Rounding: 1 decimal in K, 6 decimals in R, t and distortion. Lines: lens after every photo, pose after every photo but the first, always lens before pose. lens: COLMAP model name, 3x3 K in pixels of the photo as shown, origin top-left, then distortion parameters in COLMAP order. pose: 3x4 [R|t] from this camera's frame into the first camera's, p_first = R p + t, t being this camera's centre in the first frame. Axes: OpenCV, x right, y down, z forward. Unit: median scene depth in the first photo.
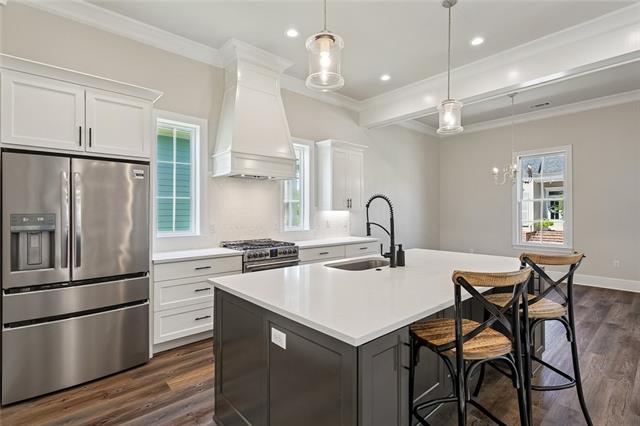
lens RADIAL K [[306.2, 0, 318.8], [0, 306.2, 212.7], [0, 0, 1]] dist [0.001067, 0.000689]
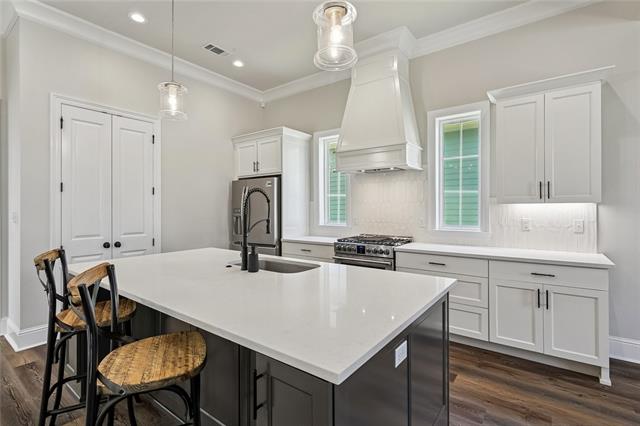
lens RADIAL K [[306.2, 0, 320.3], [0, 306.2, 208.5], [0, 0, 1]] dist [0.001067, 0.000689]
pose [[0.205987, 0.003364, -0.978549, 0.752977], [0.005024, 0.999977, 0.004495, -0.001698], [0.978542, -0.005842, 0.205965, 0.666972]]
